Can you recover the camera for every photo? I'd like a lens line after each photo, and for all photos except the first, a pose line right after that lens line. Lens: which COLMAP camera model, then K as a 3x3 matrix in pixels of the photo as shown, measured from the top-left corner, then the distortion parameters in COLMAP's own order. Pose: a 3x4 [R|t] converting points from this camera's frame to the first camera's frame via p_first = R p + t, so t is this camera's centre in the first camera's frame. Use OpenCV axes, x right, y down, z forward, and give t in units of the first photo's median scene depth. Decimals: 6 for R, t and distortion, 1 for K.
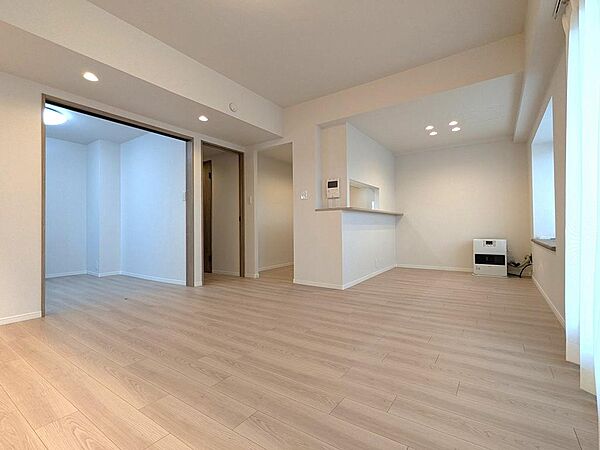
lens RADIAL K [[284.6, 0, 300.6], [0, 284.6, 223.5], [0, 0, 1]] dist [0.002611, 0.000318]
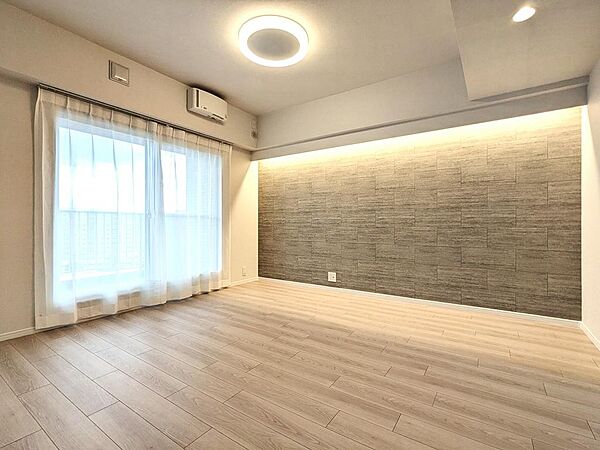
lens RADIAL K [[284.6, 0, 300.6], [0, 284.6, 223.5], [0, 0, 1]] dist [0.002611, 0.000318]
pose [[-0.999849, 0.011598, -0.012903, -0.241121], [0.011848, 0.999741, -0.019449, -0.029432], [0.012674, -0.019599, -0.999728, 1.885820]]
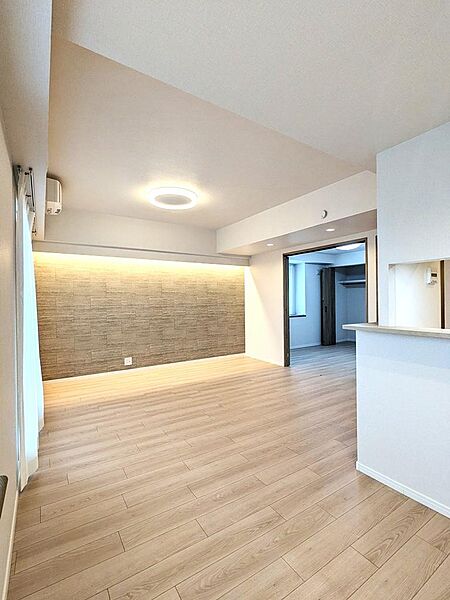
lens RADIAL K [[284.6, 0, 225.0], [0, 284.6, 300.0], [0, 0, 1]] dist [0.002611, 0.000318]
pose [[-0.381034, 0.017960, -0.924386, 1.279424], [0.030186, 0.999520, 0.006977, -0.192895], [0.924068, -0.025246, -0.381394, 1.642476]]
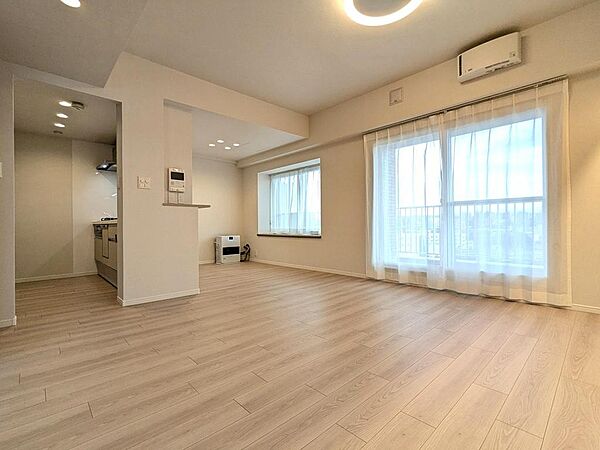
lens RADIAL K [[284.6, 0, 300.6], [0, 284.6, 223.5], [0, 0, 1]] dist [0.002611, 0.000318]
pose [[0.203378, 0.013863, 0.979002, -1.157161], [-0.008997, 0.999884, -0.012289, 0.023504], [-0.979059, -0.006308, 0.203479, 0.820823]]
